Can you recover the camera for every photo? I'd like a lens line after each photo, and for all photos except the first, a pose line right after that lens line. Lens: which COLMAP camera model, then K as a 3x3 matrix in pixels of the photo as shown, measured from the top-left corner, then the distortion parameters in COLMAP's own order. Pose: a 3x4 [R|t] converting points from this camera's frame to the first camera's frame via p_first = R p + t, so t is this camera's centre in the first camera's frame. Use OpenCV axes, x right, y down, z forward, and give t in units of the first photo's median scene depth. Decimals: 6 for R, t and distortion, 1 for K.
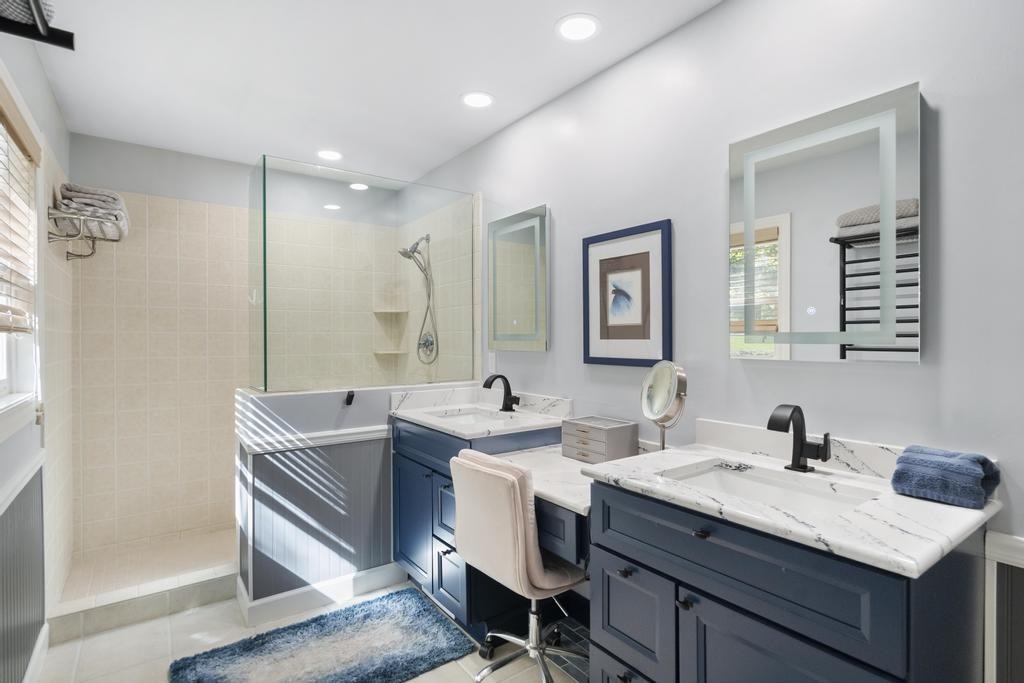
lens RADIAL K [[510.2, 0, 512.0], [0, 510.2, 341.5], [0, 0, 1]] dist [-0.001004, -0.000050]
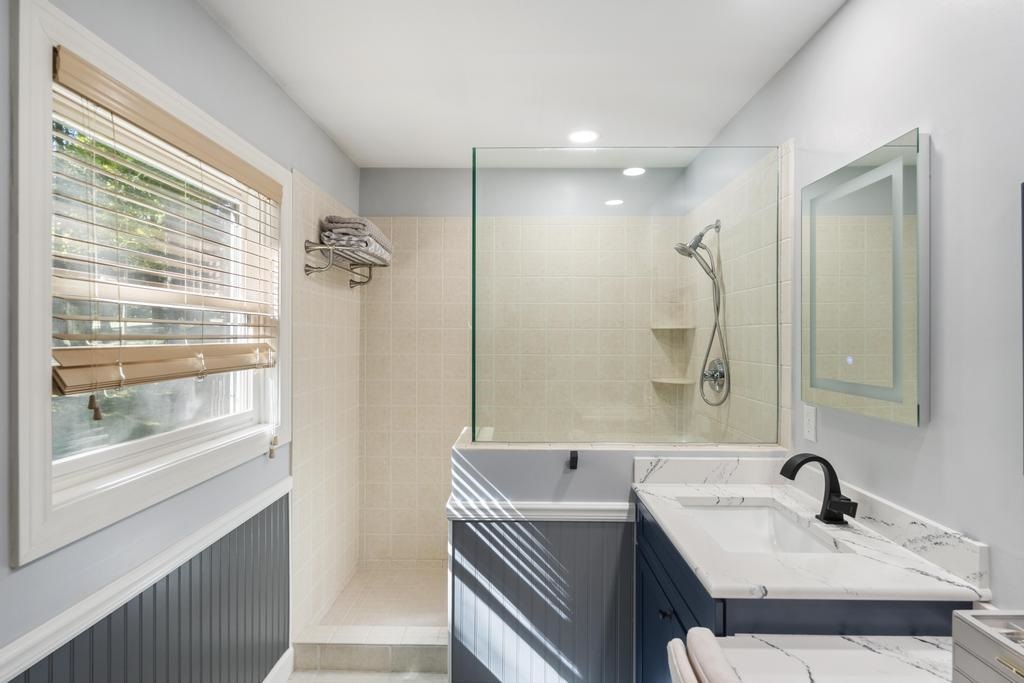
lens RADIAL K [[518.9, 0, 510.6], [0, 518.9, 335.3], [0, 0, 1]] dist [-0.001413, -0.000432]
pose [[0.799100, 0.004233, -0.601183, 0.051852], [-0.009867, 0.999933, -0.006076, -0.060772], [0.601117, 0.010787, 0.799088, 0.357928]]
